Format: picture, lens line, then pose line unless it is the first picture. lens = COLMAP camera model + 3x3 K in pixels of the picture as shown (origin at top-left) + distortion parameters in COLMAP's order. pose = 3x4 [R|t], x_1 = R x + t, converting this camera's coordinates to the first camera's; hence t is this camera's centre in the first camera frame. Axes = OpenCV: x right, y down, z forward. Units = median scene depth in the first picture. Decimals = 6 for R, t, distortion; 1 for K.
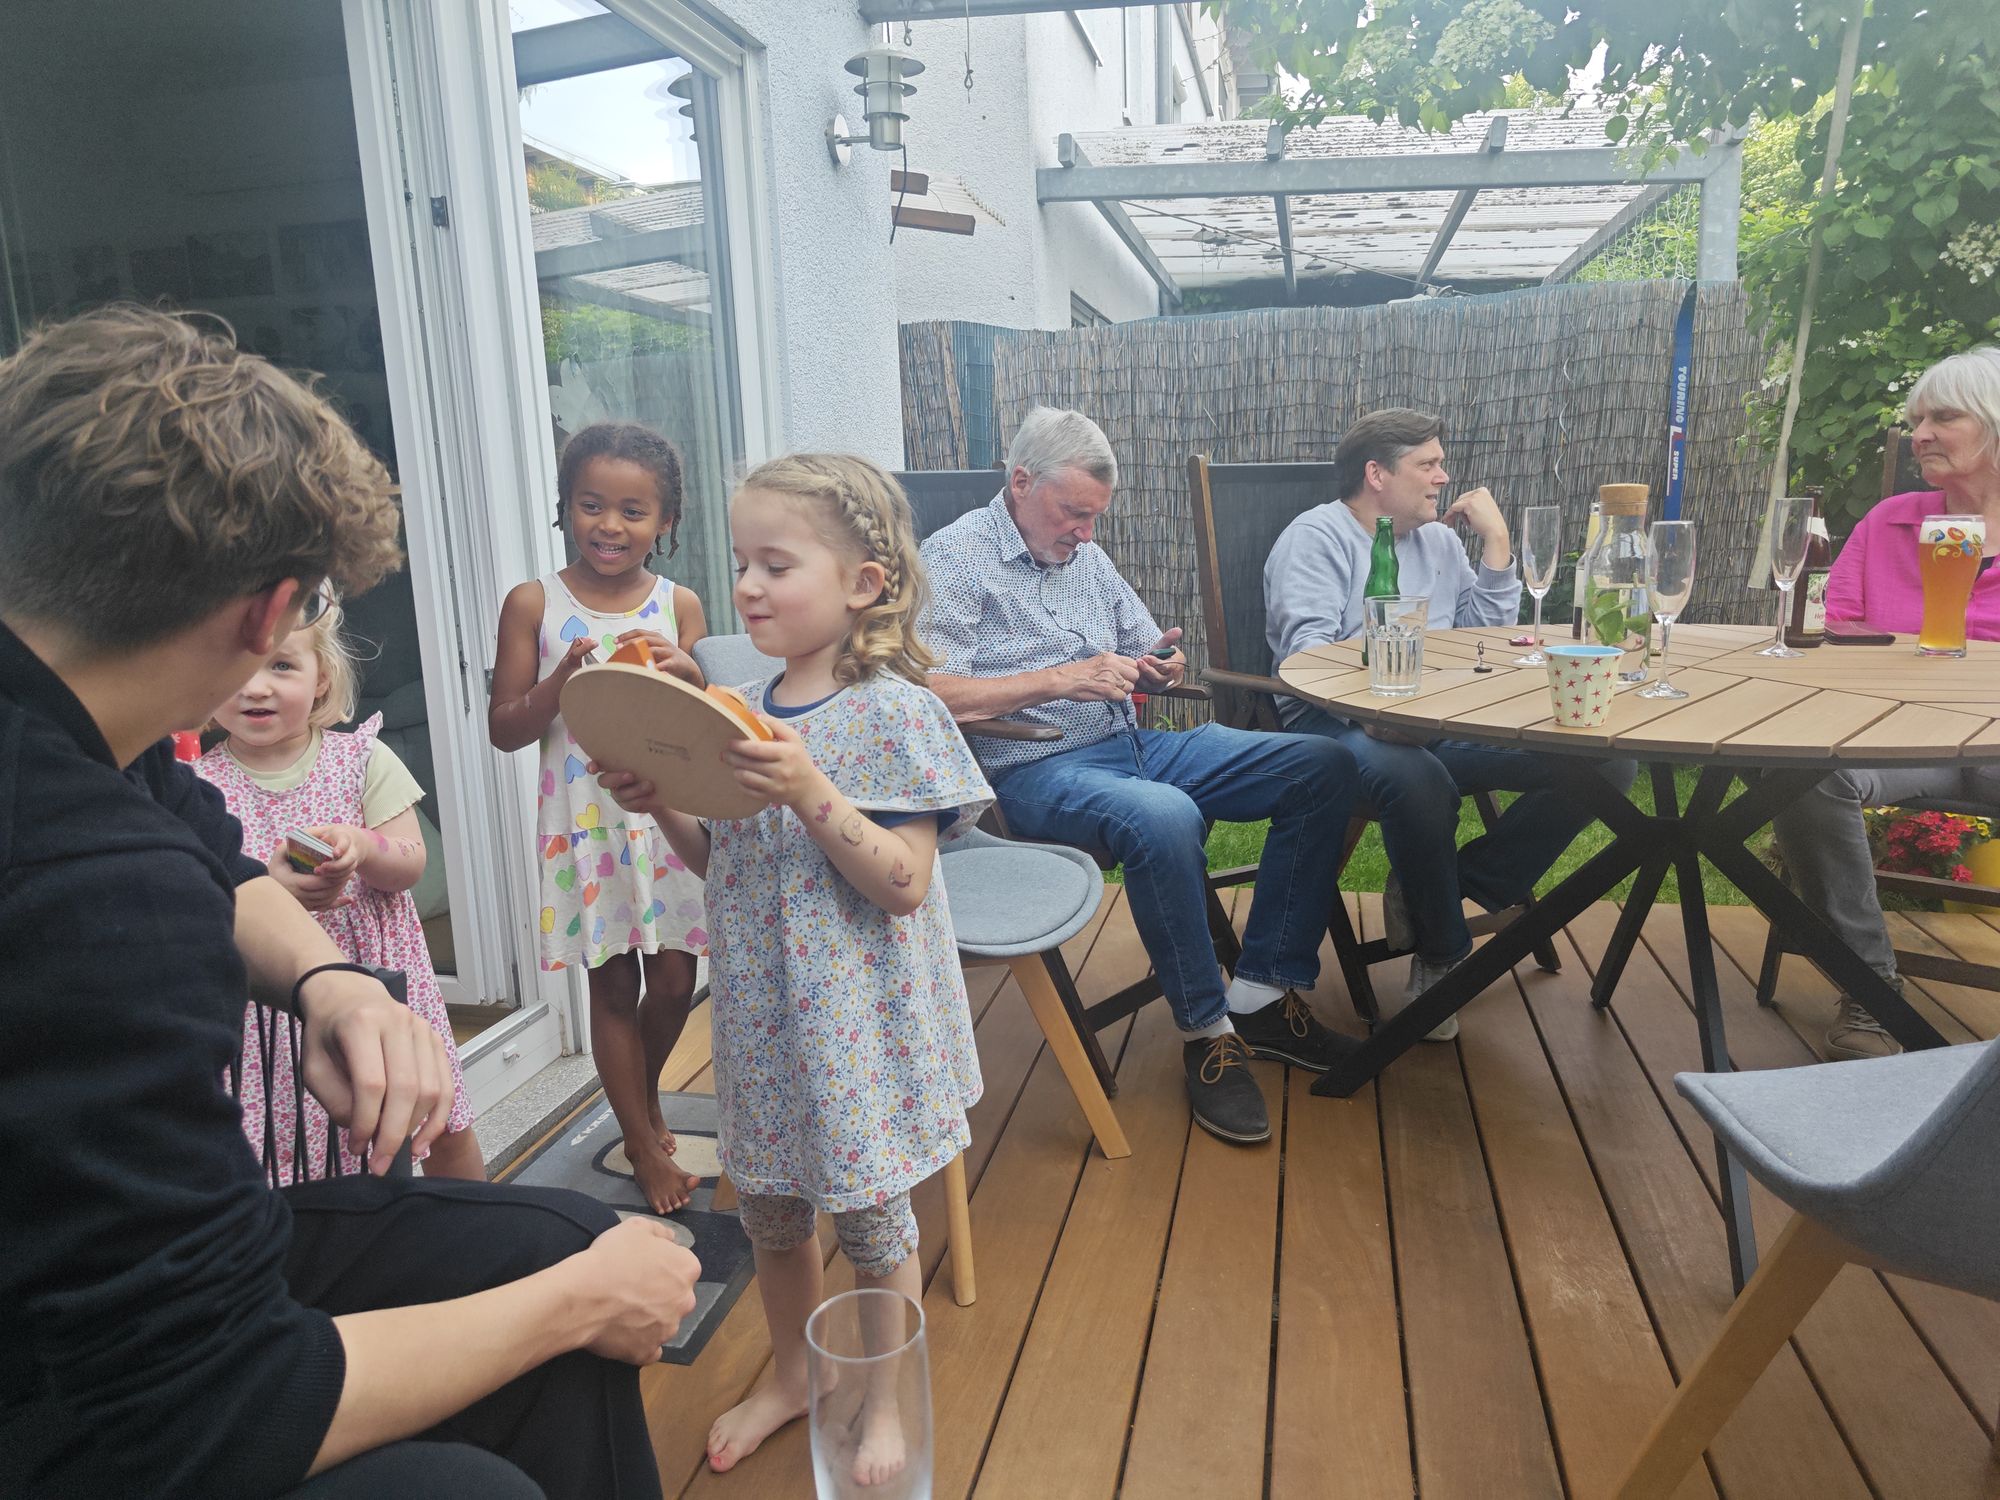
lens RADIAL K [[1226.4, 0, 1042.0], [0, 1226.4, 712.7], [0, 0, 1]] dist [0.086104, -0.060082]
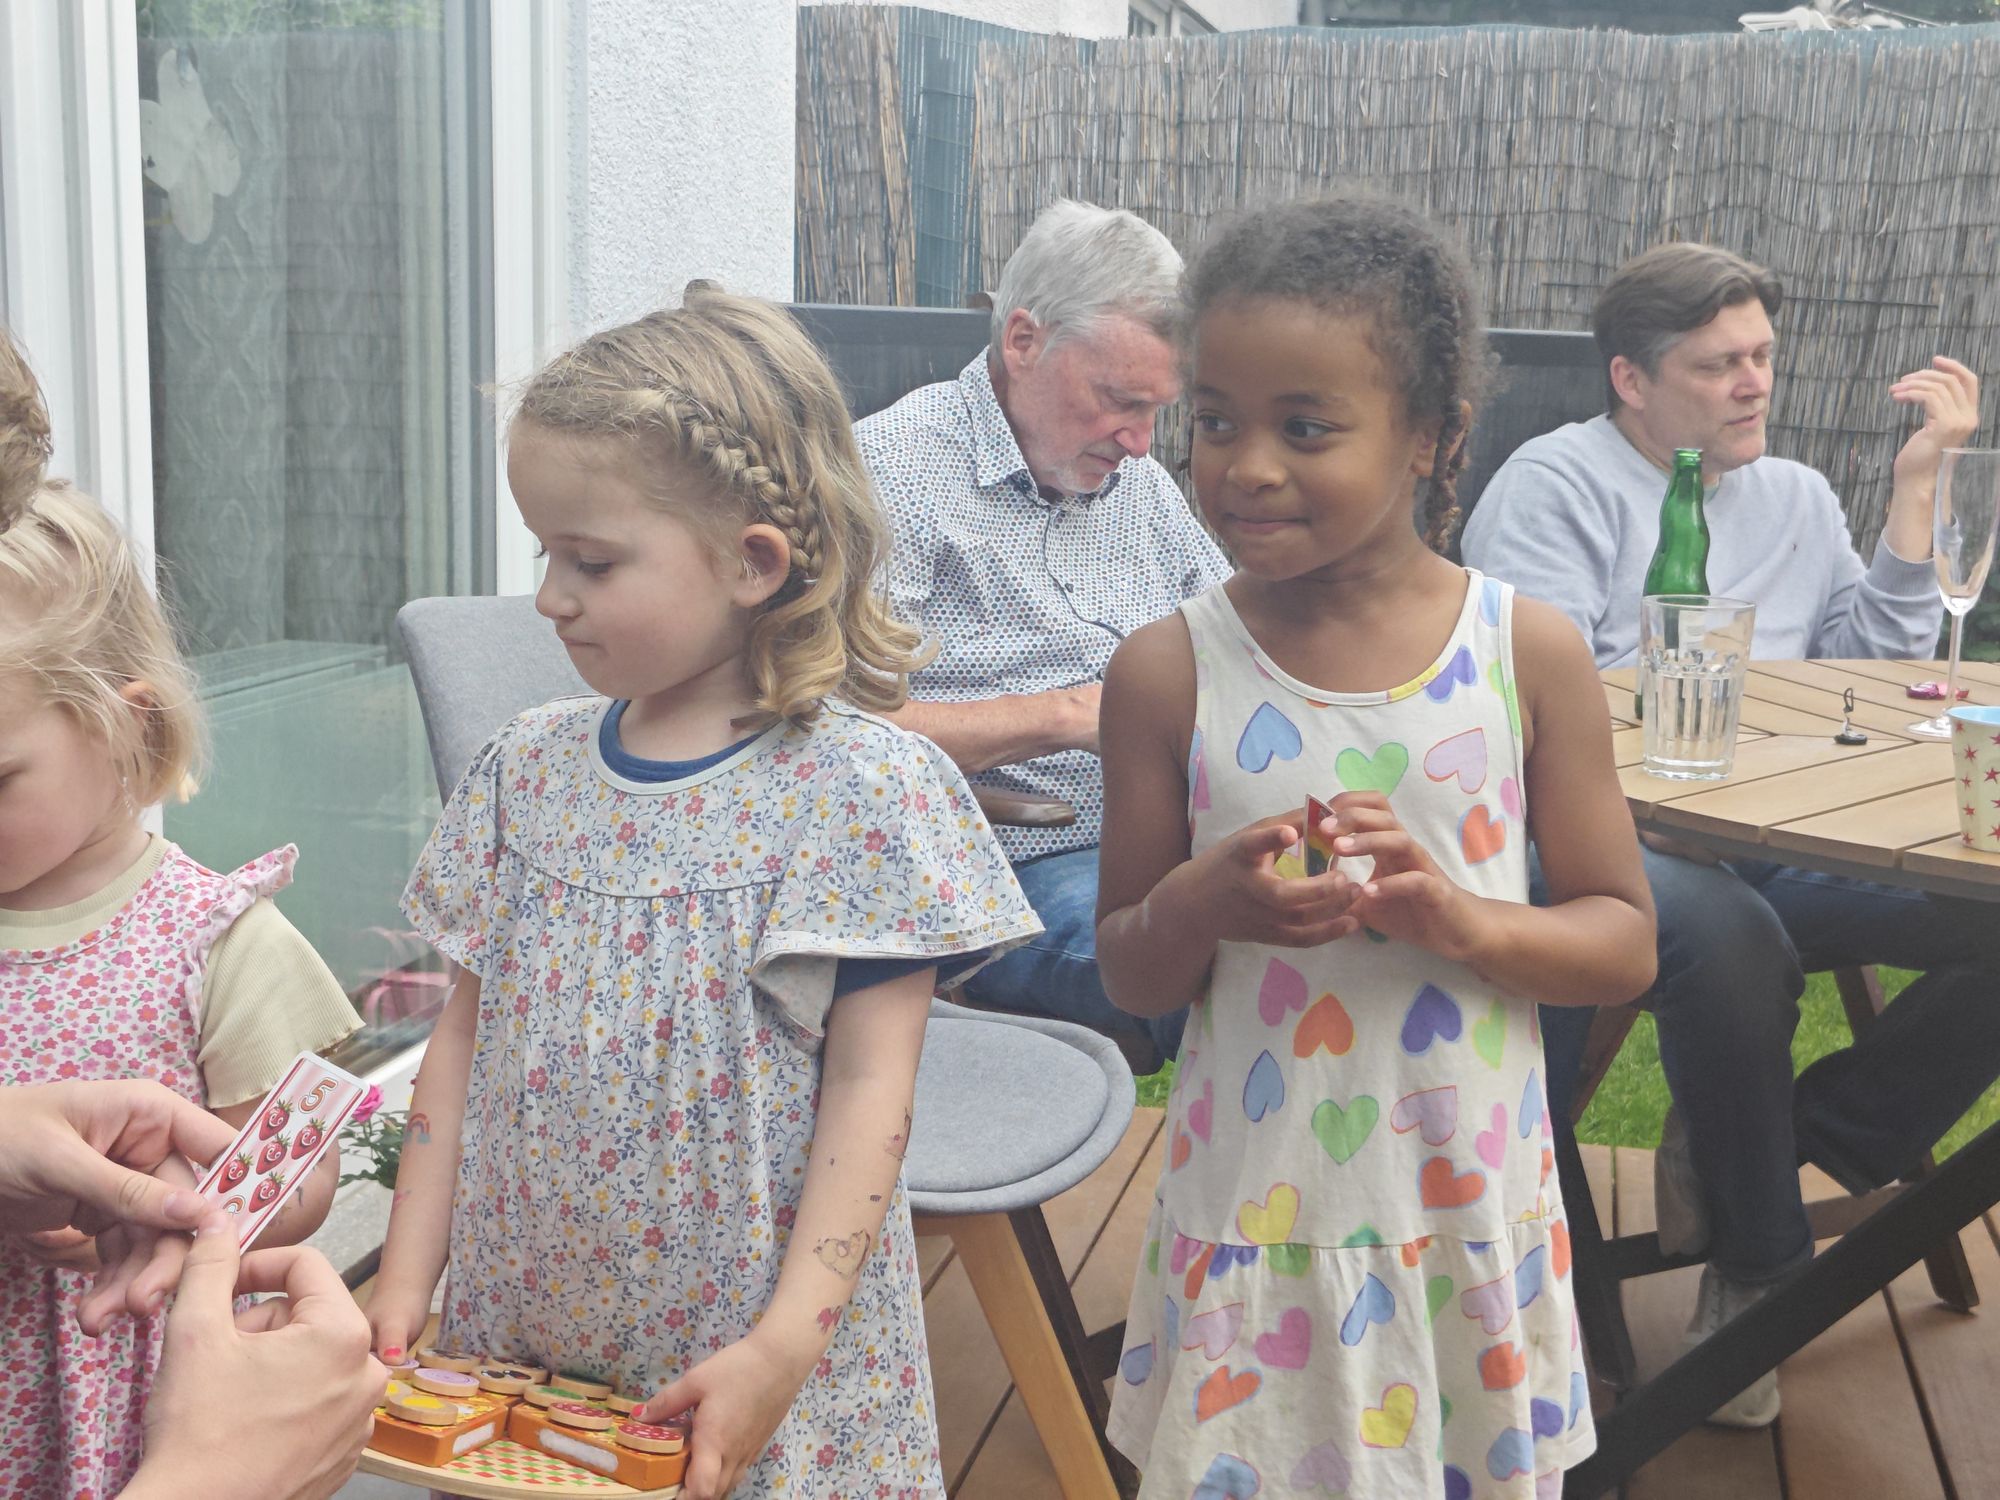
lens RADIAL K [[2630.3, 0, 1000.0], [0, 2630.3, 750.0], [0, 0, 1]] dist [-0.044944, 0.142523]
pose [[0.998404, 0.056241, -0.005087, -0.010318], [-0.056272, 0.998396, -0.006303, -0.001625], [0.004725, 0.006579, 0.999967, -0.135203]]
